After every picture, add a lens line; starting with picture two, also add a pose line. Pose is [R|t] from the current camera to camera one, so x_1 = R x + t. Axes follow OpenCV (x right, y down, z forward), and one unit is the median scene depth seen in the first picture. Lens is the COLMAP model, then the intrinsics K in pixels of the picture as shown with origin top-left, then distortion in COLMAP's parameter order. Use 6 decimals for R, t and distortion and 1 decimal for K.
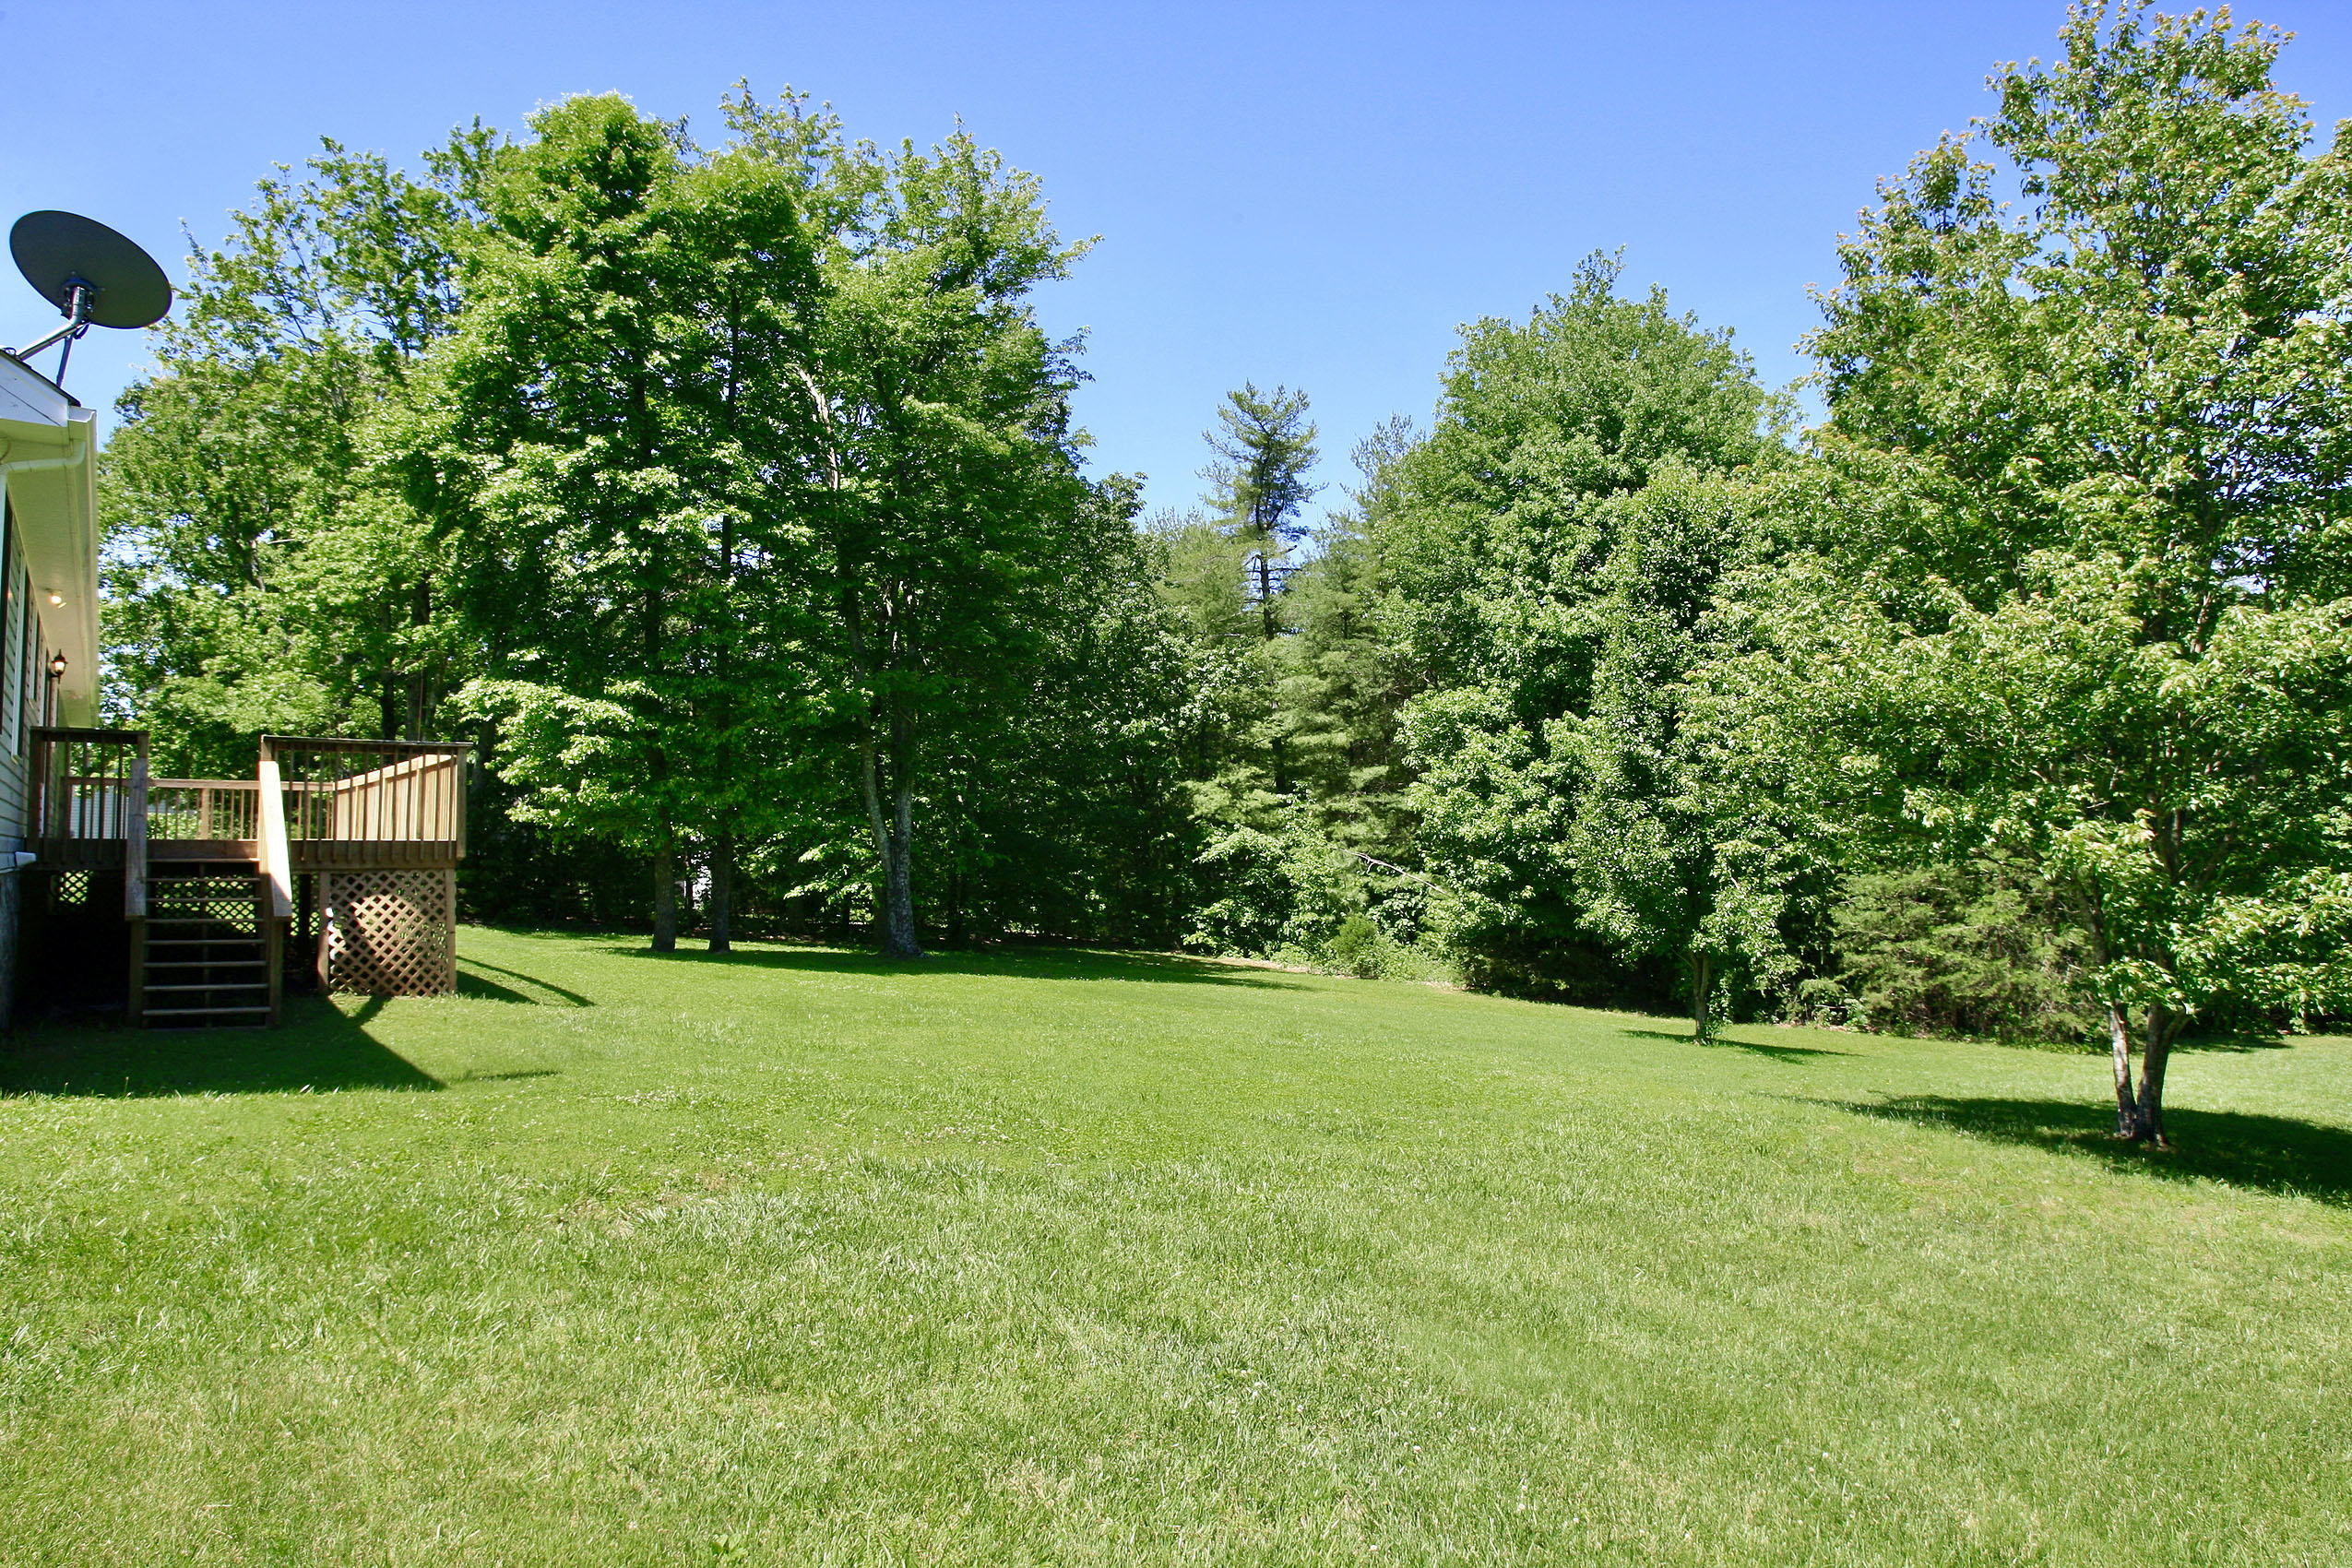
lens RADIAL K [[1386.3, 0, 1184.5], [0, 1386.3, 789.8], [0, 0, 1]] dist [-0.084543, 0.042740]
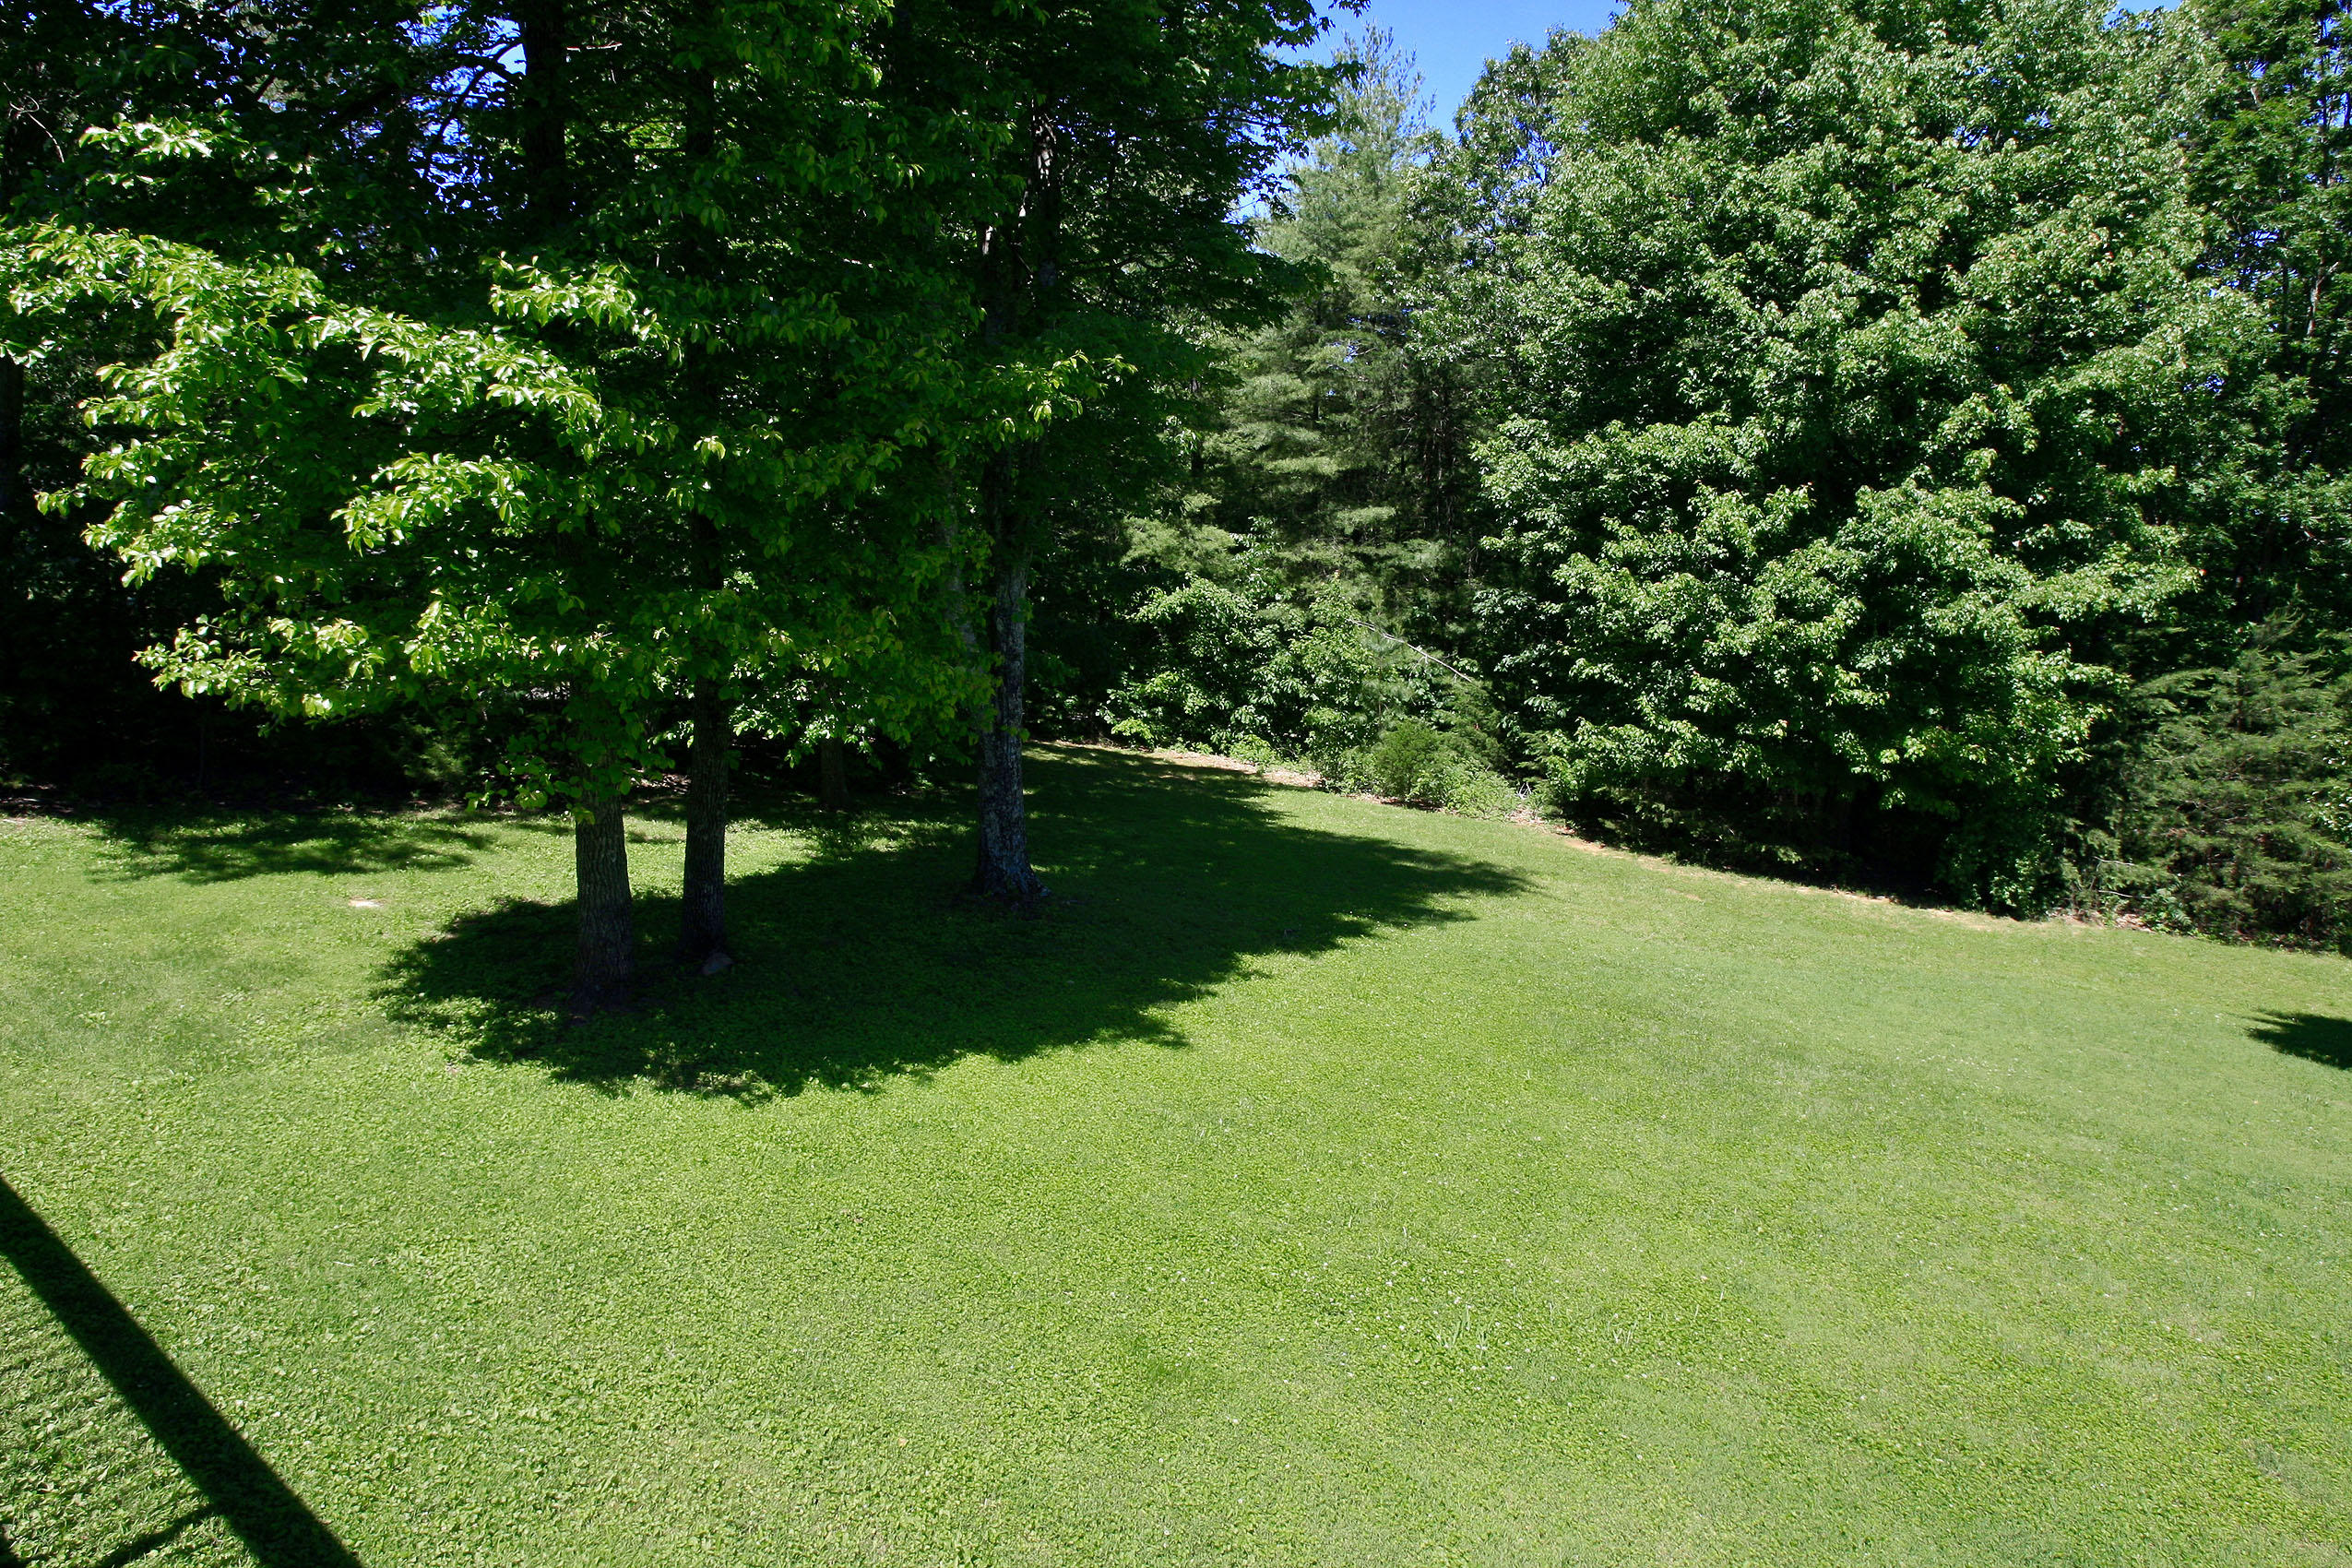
lens RADIAL K [[1372.7, 0, 1172.2], [0, 1372.7, 784.7], [0, 0, 1]] dist [-0.089743, 0.043797]
pose [[0.967875, 0.004944, 0.251382, -0.223926], [-0.058884, 0.976458, 0.207513, -0.023841], [-0.244438, -0.215649, 0.945381, 0.422077]]
